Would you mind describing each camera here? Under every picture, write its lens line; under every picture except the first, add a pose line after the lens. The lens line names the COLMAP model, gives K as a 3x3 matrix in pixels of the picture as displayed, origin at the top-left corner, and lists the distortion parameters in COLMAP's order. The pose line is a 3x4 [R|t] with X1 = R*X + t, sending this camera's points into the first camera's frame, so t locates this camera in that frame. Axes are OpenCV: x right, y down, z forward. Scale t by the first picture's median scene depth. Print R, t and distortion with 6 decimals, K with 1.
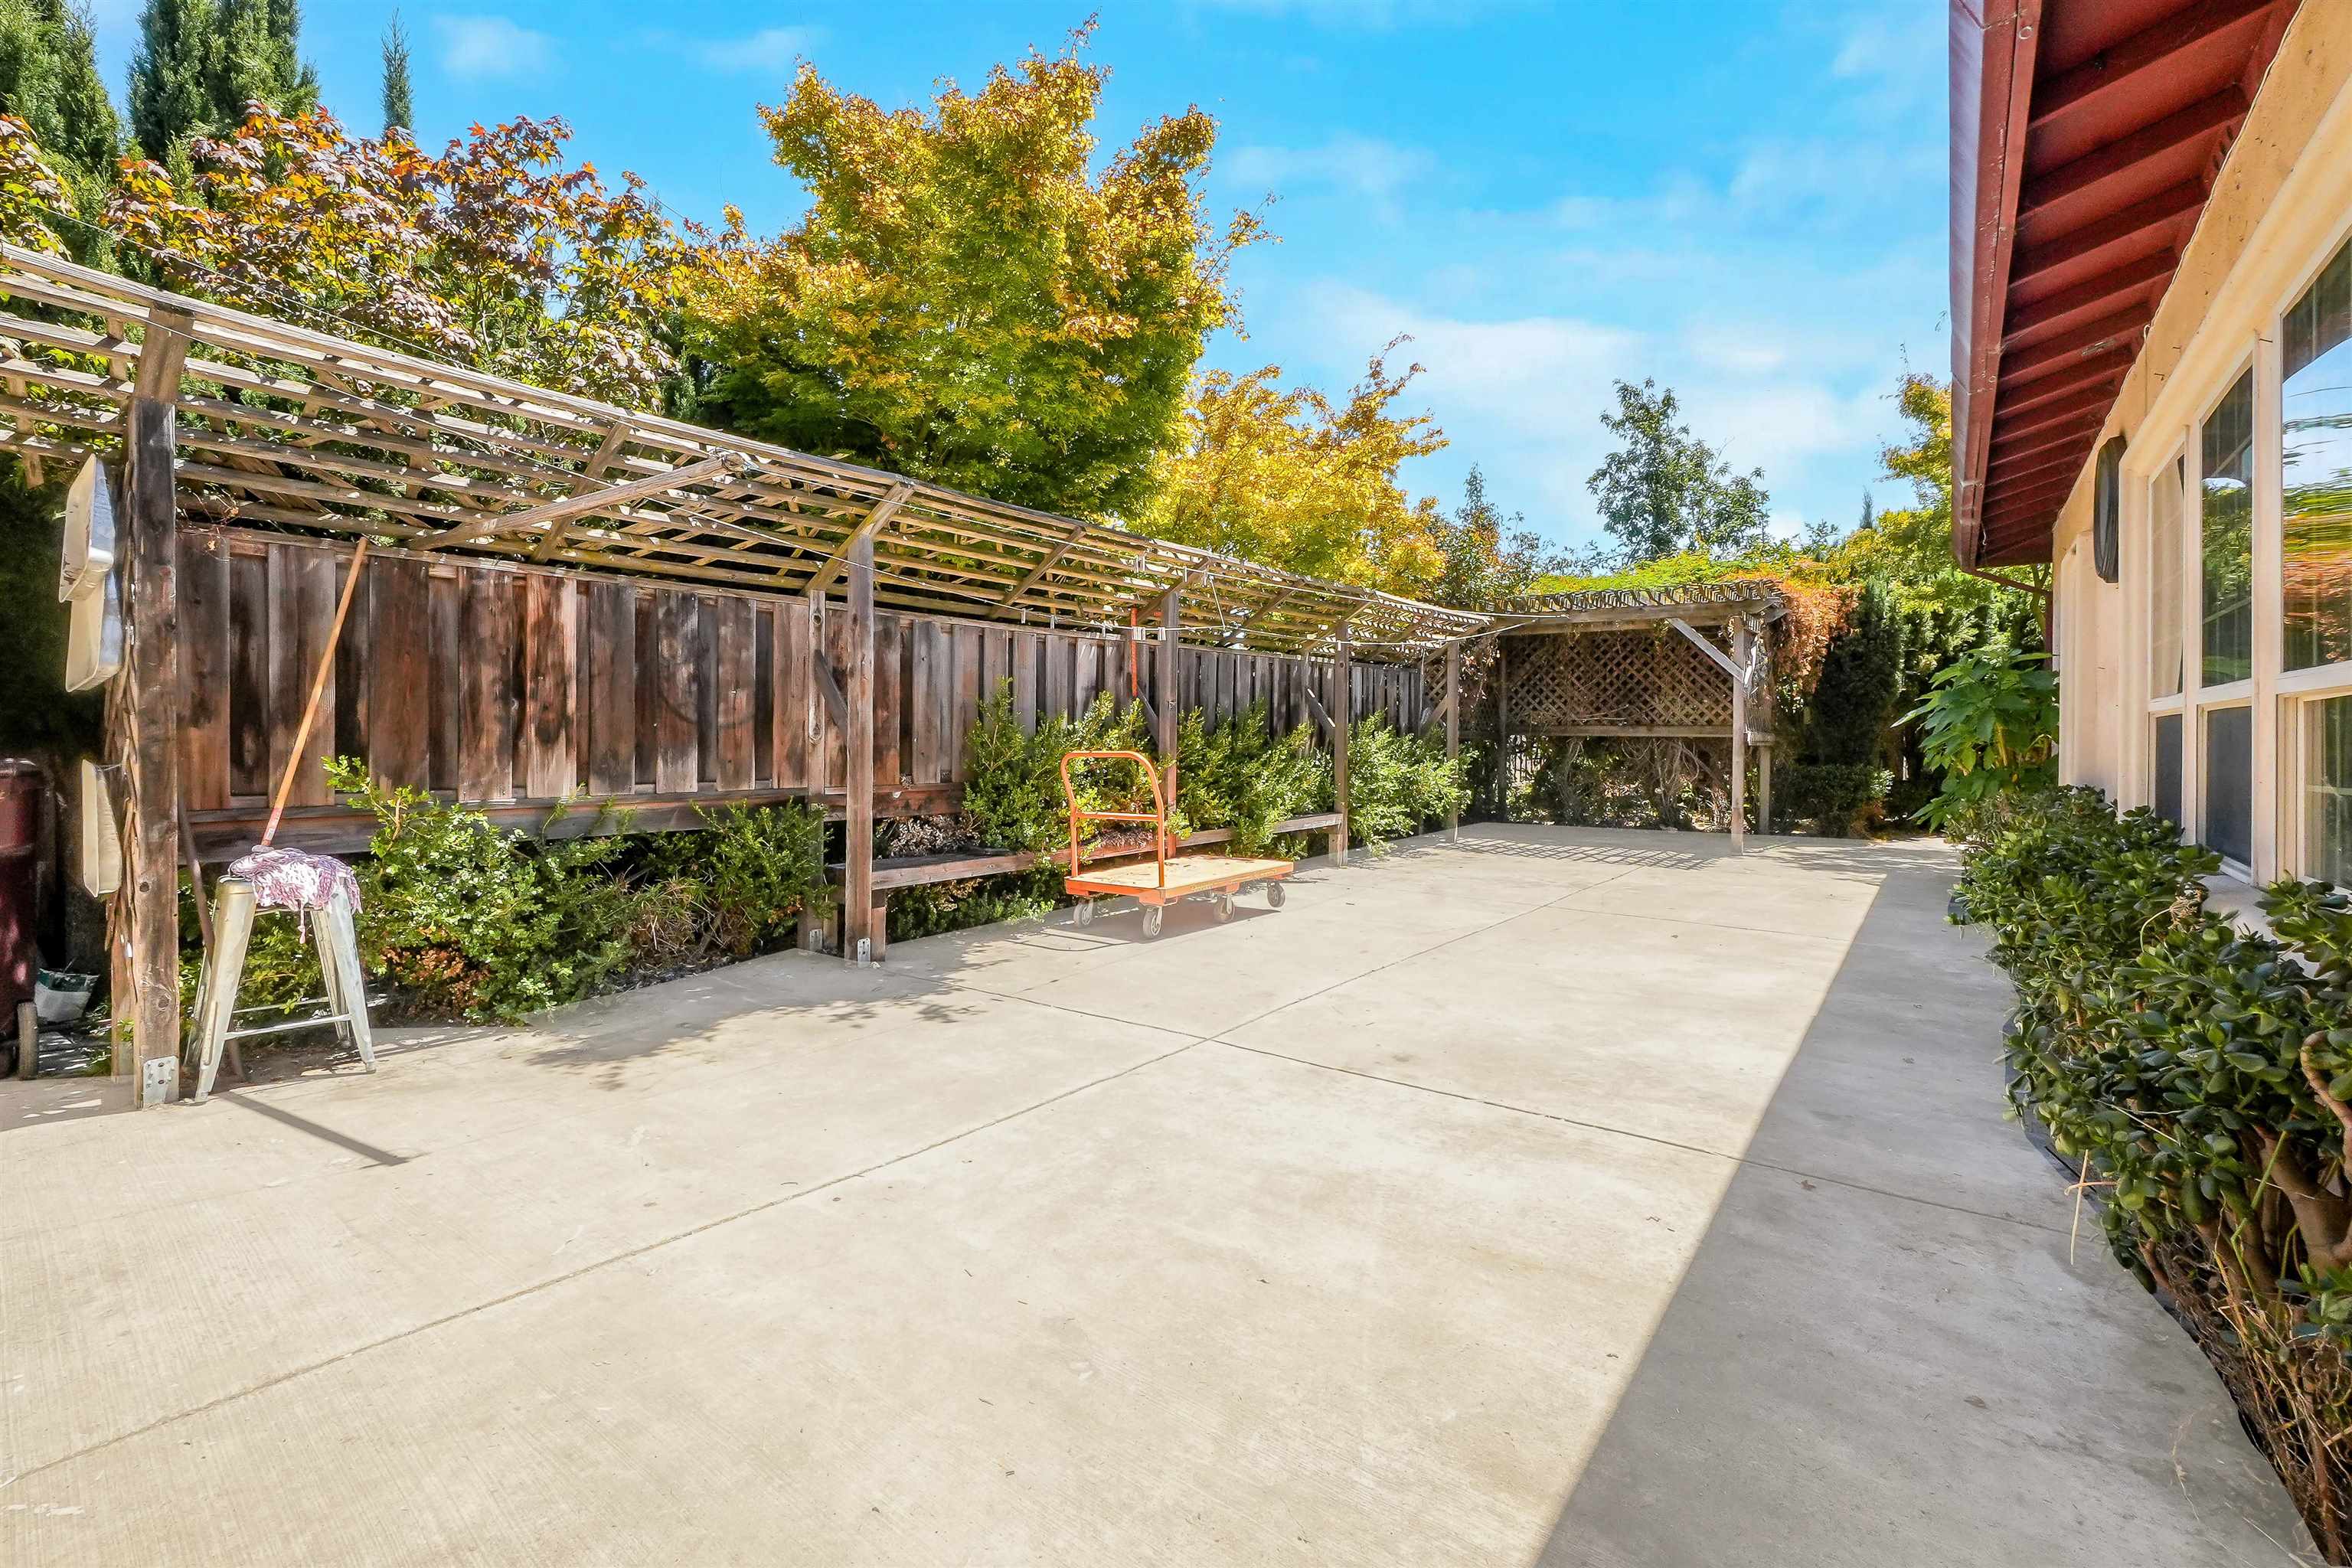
lens RADIAL K [[1017.3, 0, 1110.8], [0, 1017.3, 746.0], [0, 0, 1]] dist [-0.010794, 0.004823]
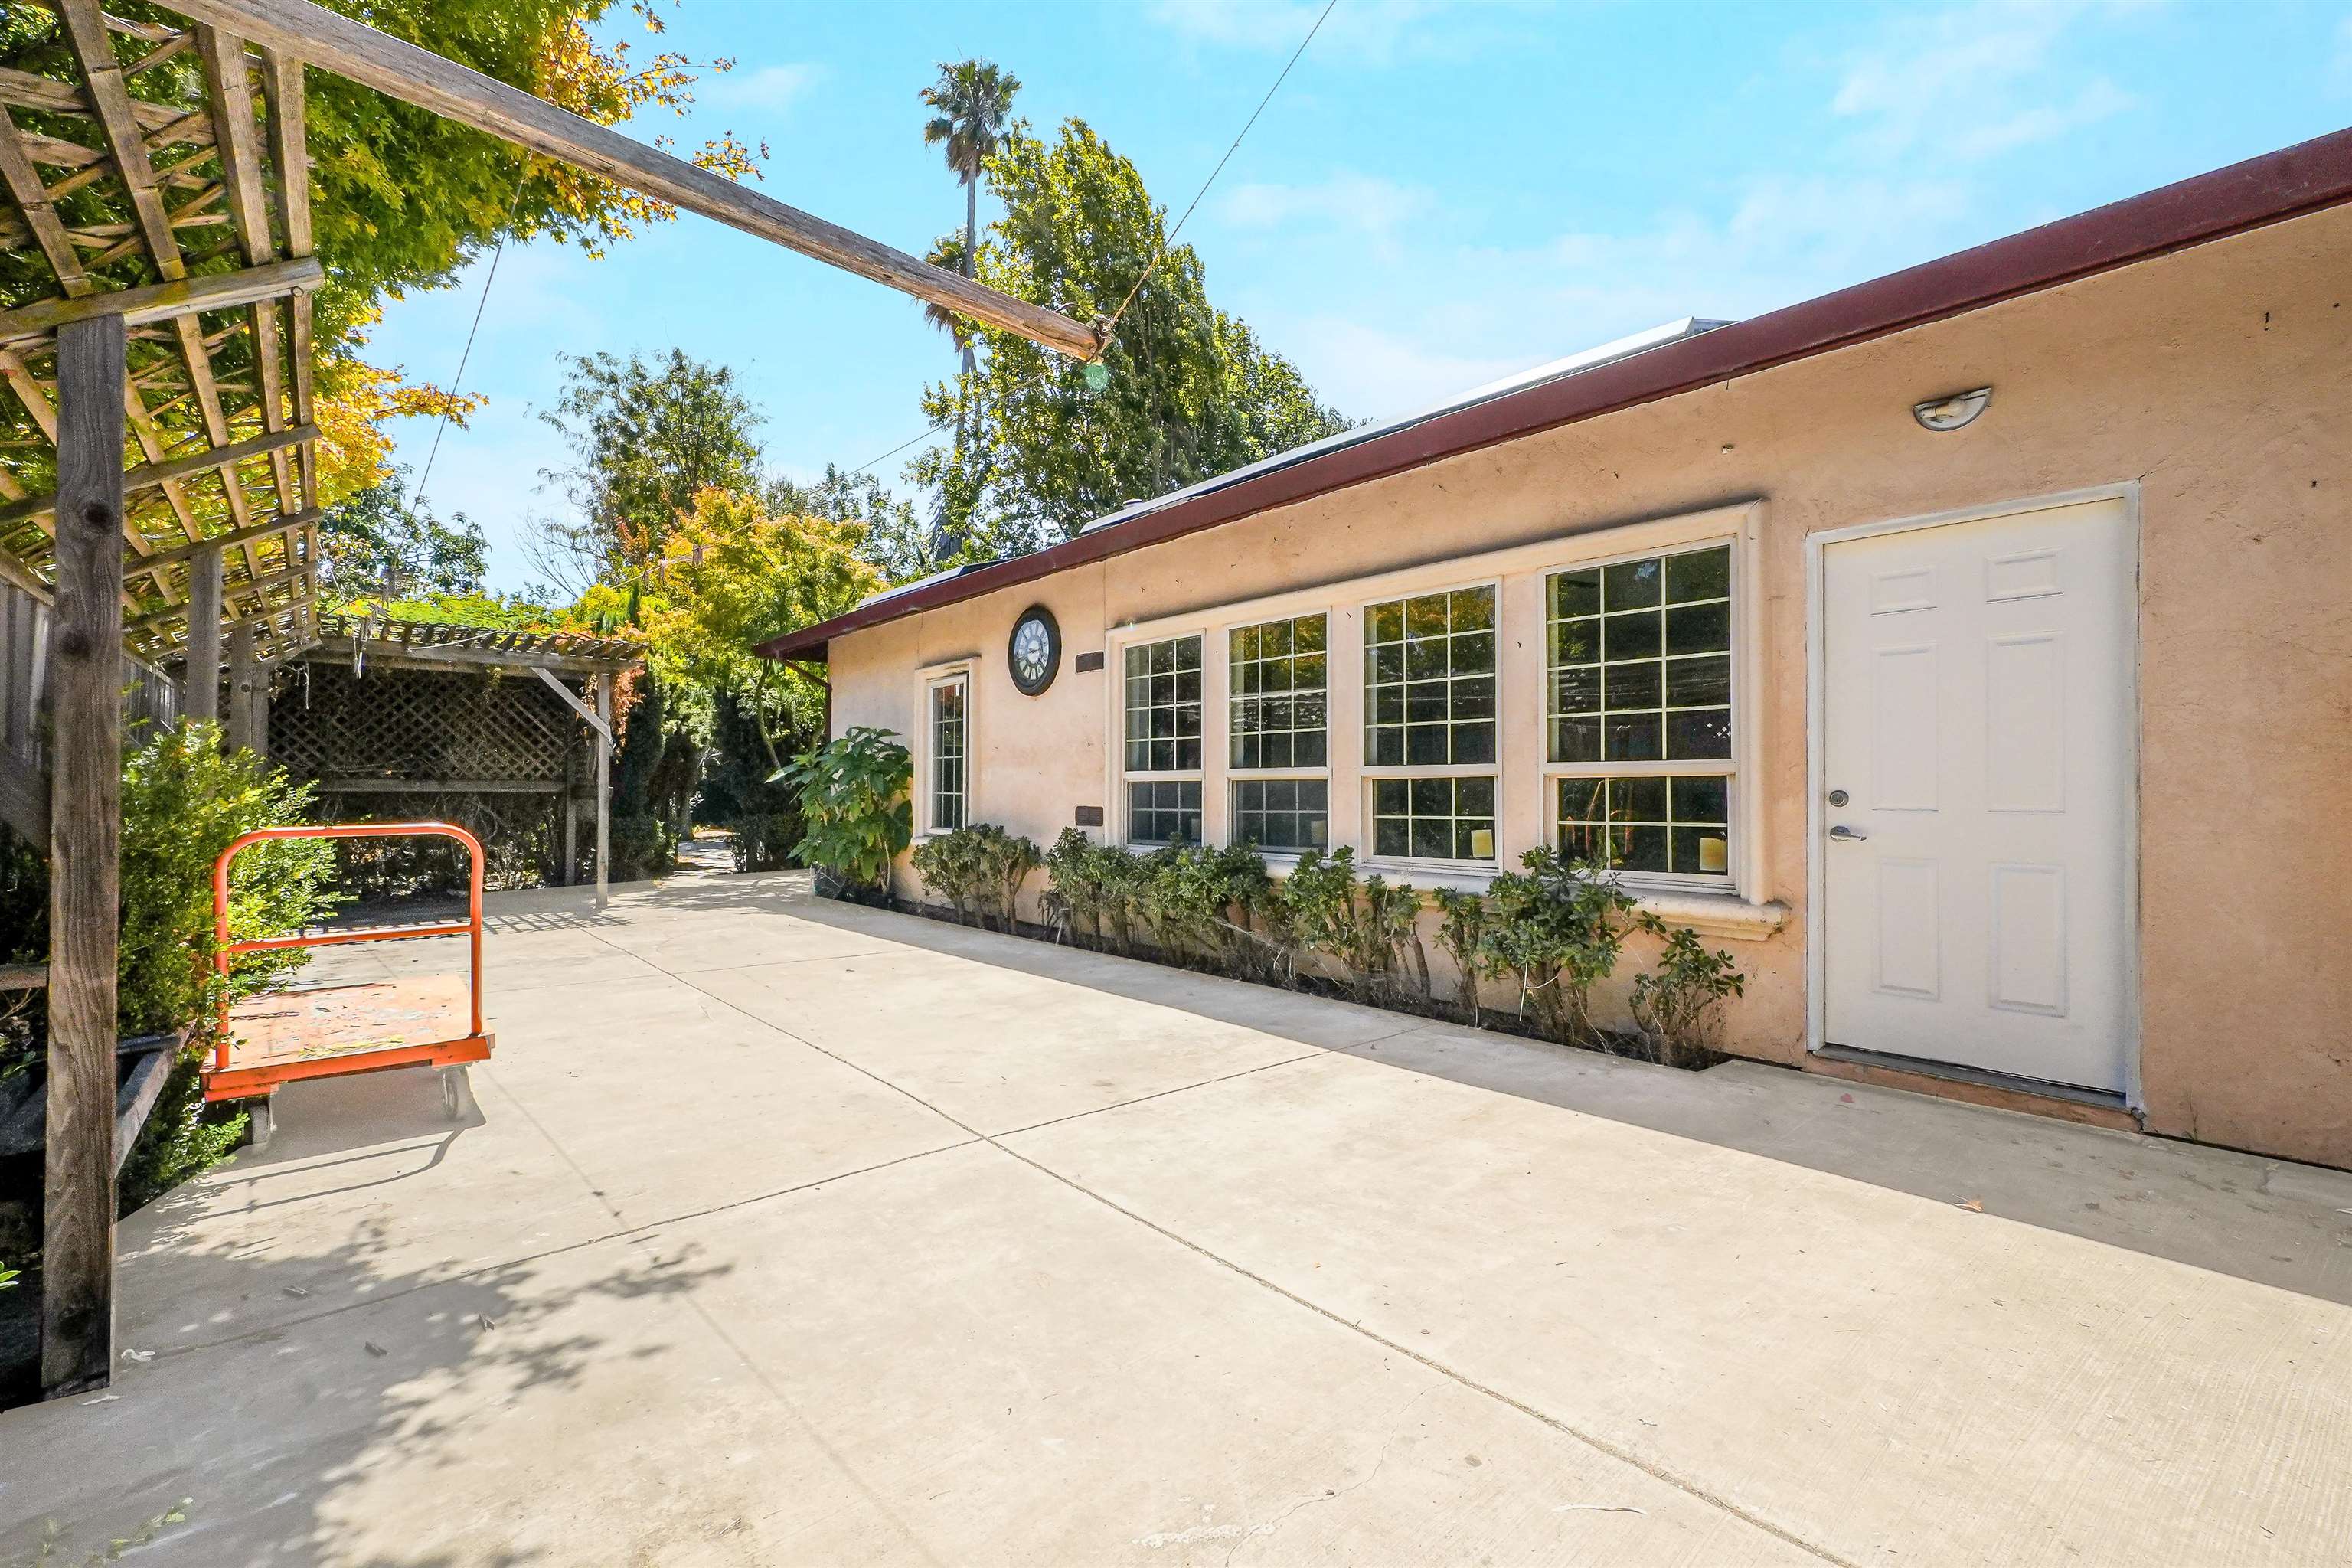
lens RADIAL K [[1017.3, 0, 1175.6], [0, 1017.3, 769.2], [0, 0, 1]] dist [-0.010794, 0.004823]
pose [[0.178480, 0.017844, 0.983782, -1.084784], [0.010165, 0.999749, -0.019978, -0.021839], [-0.983891, 0.013565, 0.178254, 0.965211]]
